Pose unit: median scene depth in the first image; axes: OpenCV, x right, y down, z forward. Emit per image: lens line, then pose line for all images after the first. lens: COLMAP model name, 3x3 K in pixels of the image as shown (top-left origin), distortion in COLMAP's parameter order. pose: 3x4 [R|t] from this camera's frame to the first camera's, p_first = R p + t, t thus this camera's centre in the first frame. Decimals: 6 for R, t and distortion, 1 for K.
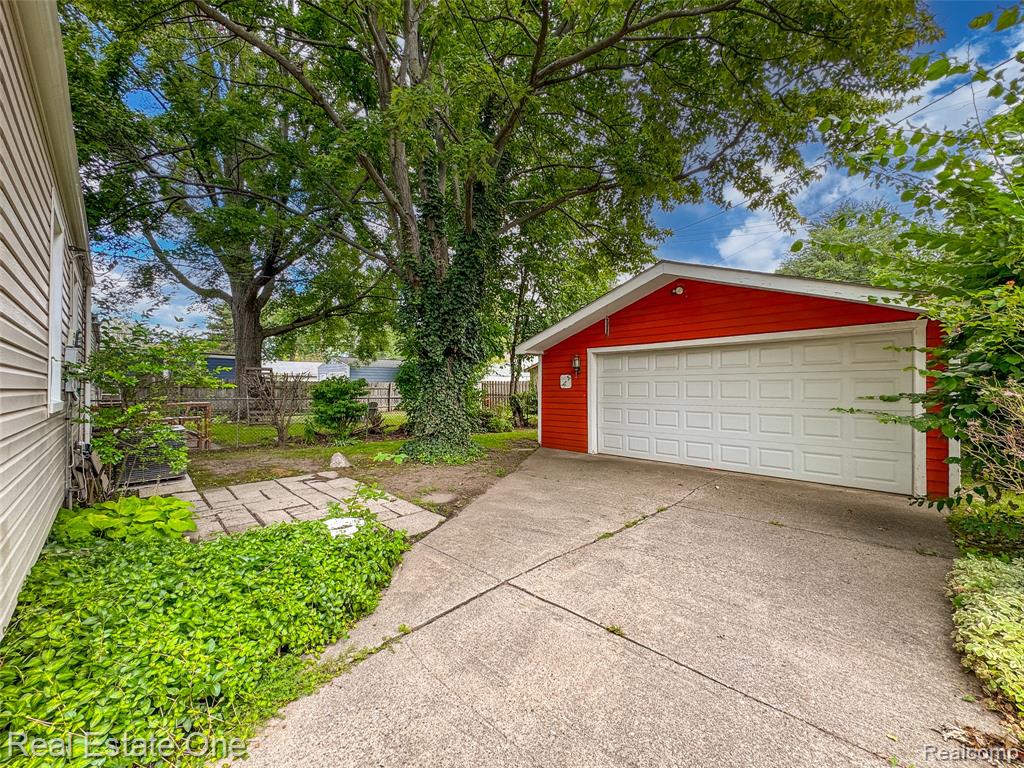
lens RADIAL K [[425.3, 0, 506.0], [0, 425.3, 383.8], [0, 0, 1]] dist [0.000019, -0.000740]
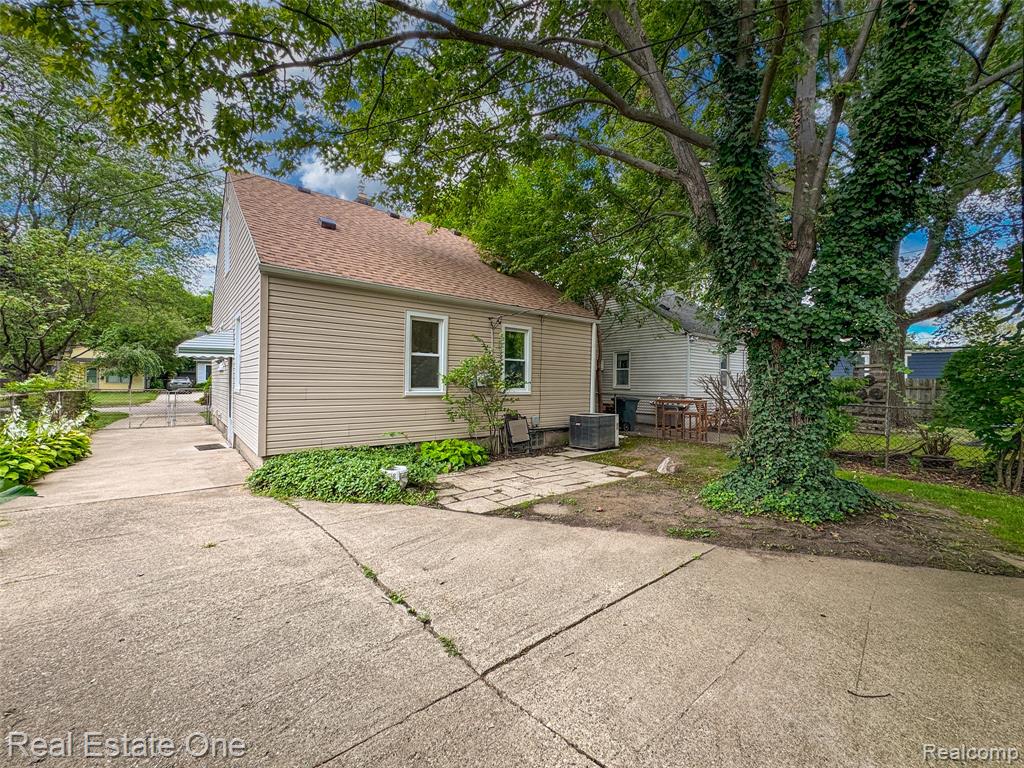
lens RADIAL K [[417.3, 0, 501.0], [0, 417.3, 387.6], [0, 0, 1]] dist [-0.007404, -0.000319]
pose [[-0.086920, 0.016784, -0.996074, 0.870427], [-0.005462, 0.999835, 0.017324, -0.007452], [0.996200, 0.006946, -0.086814, 1.150825]]
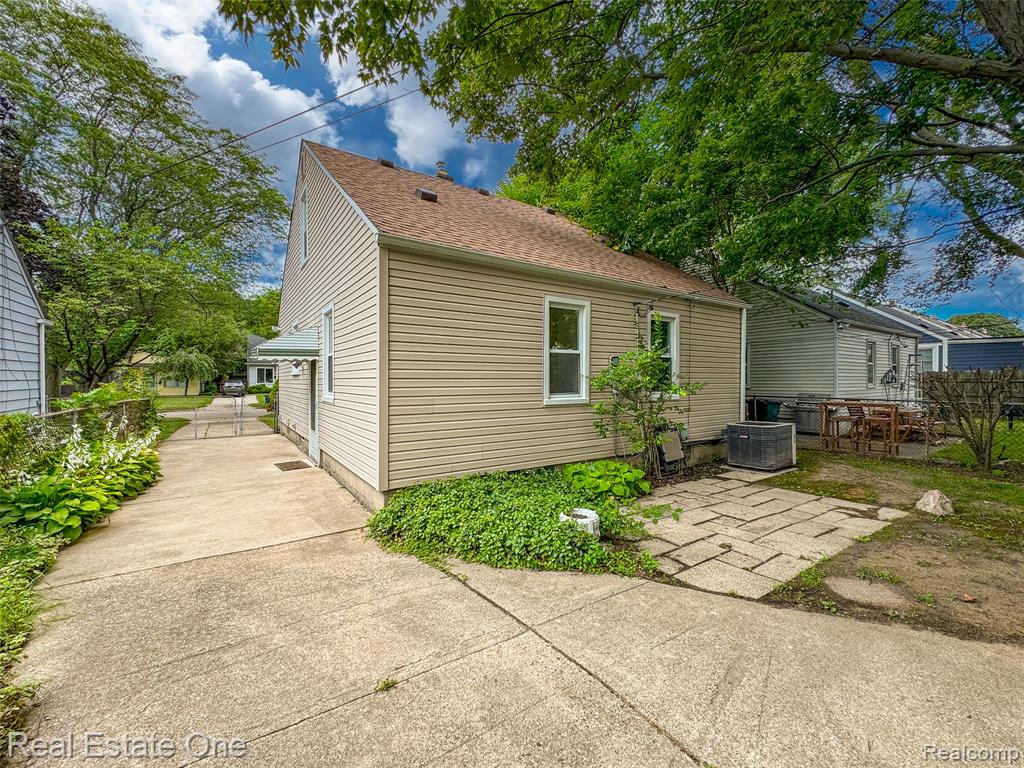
lens RADIAL K [[425.3, 0, 506.0], [0, 425.3, 383.8], [0, 0, 1]] dist [0.000019, -0.000740]
pose [[-0.166433, 0.013773, -0.985957, 0.569688], [0.010284, 0.999872, 0.012232, -0.025821], [0.985999, -0.008104, -0.166553, 0.741883]]
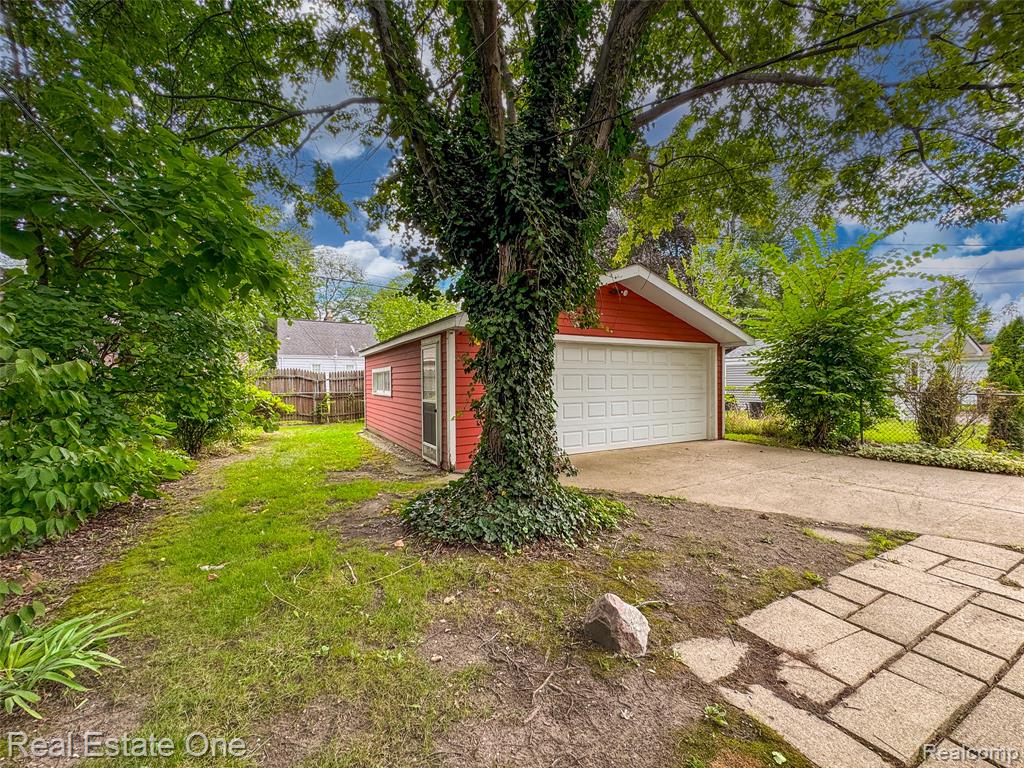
lens RADIAL K [[425.3, 0, 506.0], [0, 425.3, 383.8], [0, 0, 1]] dist [0.000019, -0.000740]
pose [[0.224773, -0.005700, 0.974394, -1.146953], [-0.005294, 0.999961, 0.007071, 0.018600], [-0.974397, -0.006747, 0.224734, 1.633506]]
